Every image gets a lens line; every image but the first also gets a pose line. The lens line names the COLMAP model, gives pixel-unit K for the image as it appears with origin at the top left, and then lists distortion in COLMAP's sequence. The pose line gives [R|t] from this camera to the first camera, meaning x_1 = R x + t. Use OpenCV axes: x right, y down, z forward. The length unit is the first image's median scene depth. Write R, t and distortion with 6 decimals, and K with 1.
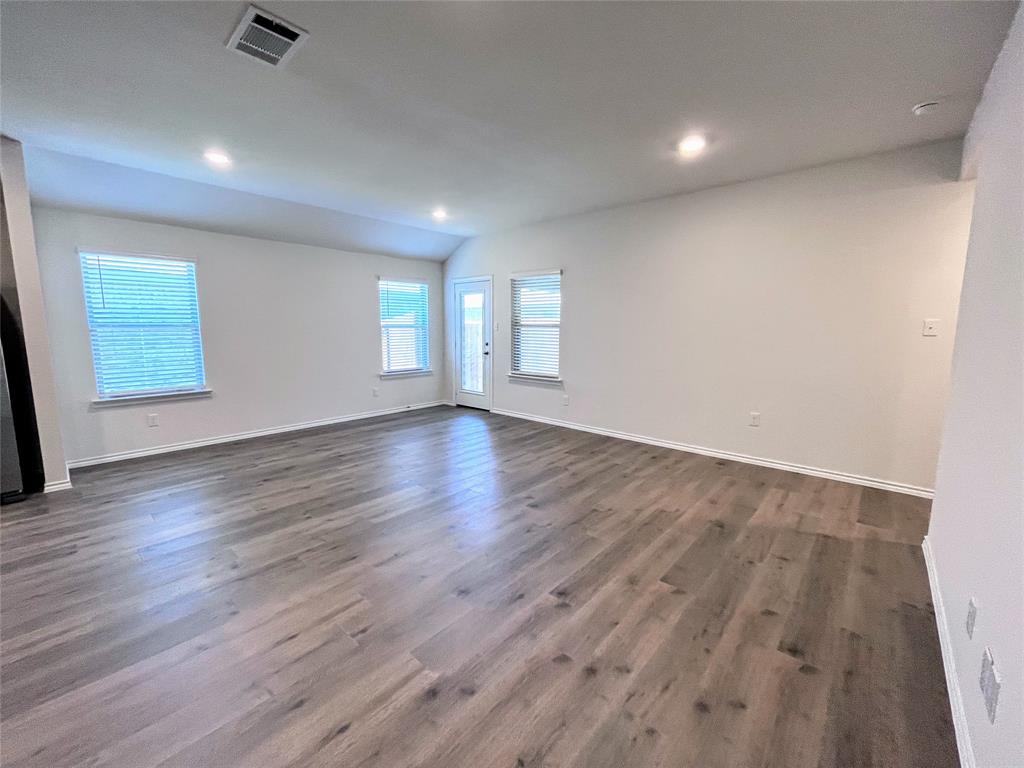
lens RADIAL K [[417.1, 0, 512.6], [0, 417.1, 380.7], [0, 0, 1]] dist [-0.001933, -0.000410]
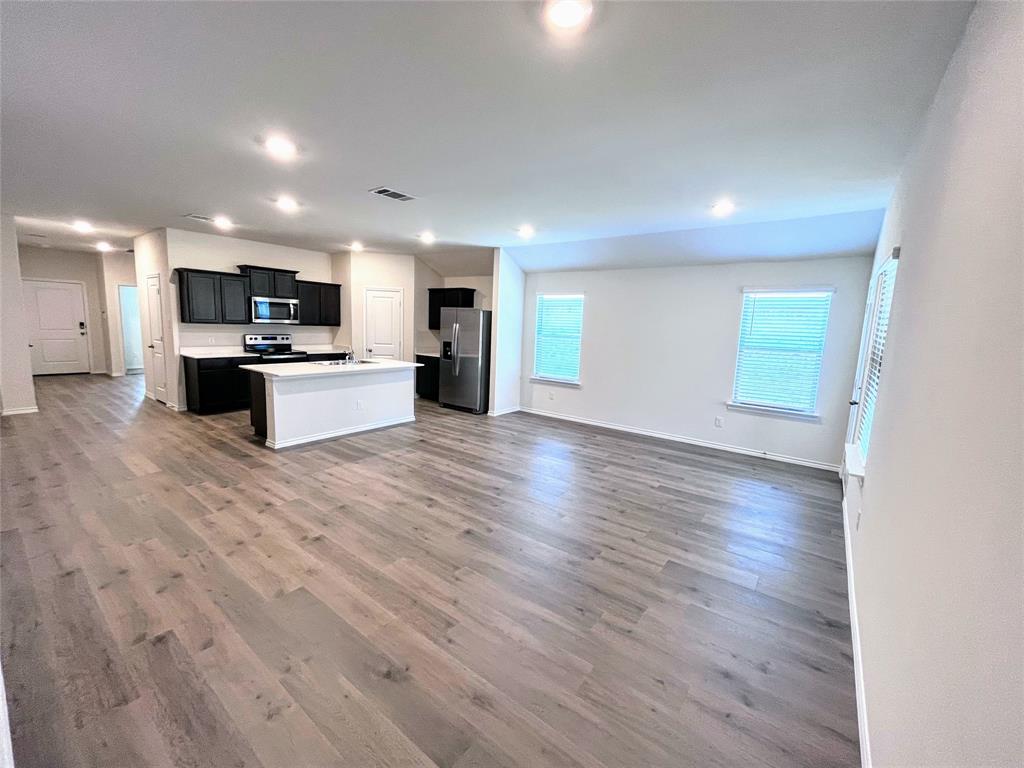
lens RADIAL K [[417.1, 0, 512.6], [0, 417.1, 380.7], [0, 0, 1]] dist [-0.001933, -0.000410]
pose [[0.081472, 0.137321, -0.987170, 1.013934], [-0.165312, 0.978606, 0.122486, -0.191844], [0.982870, 0.153212, 0.102430, 0.981868]]
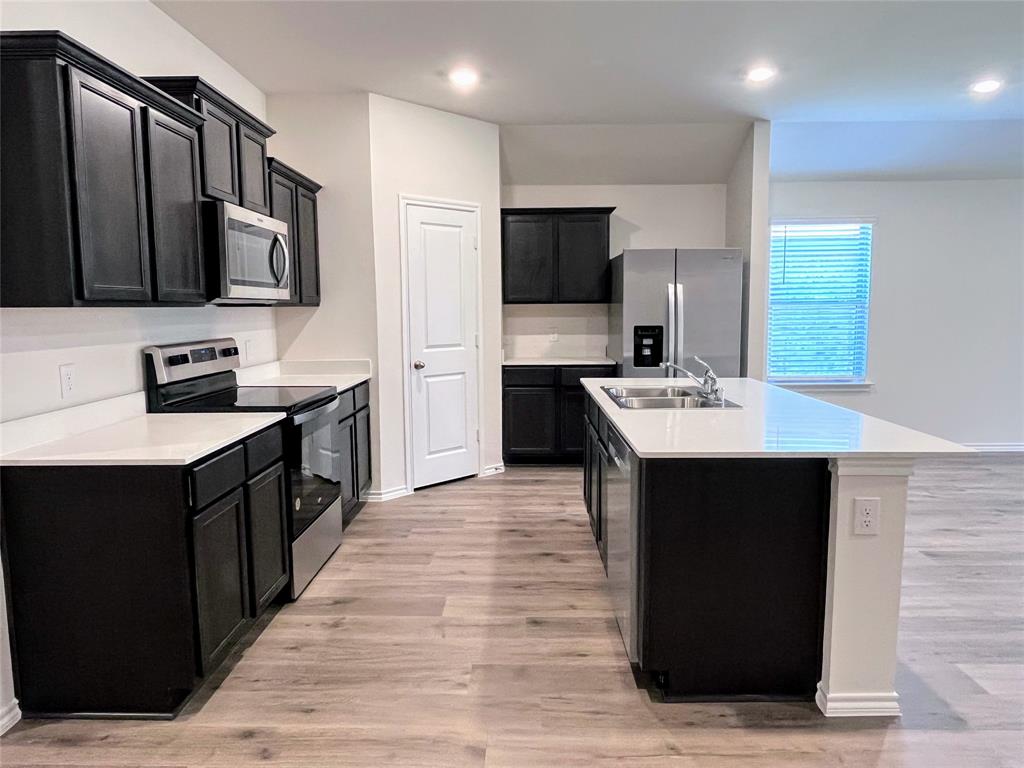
lens RADIAL K [[663.0, 0, 512.0], [0, 663.0, 378.9], [0, 0, 1]] dist [-0.001816, -0.001671]
pose [[0.651420, 0.078942, -0.754599, -0.345791], [-0.087625, 0.995745, 0.028526, 0.057468], [0.753640, 0.047539, 0.655566, -0.509497]]
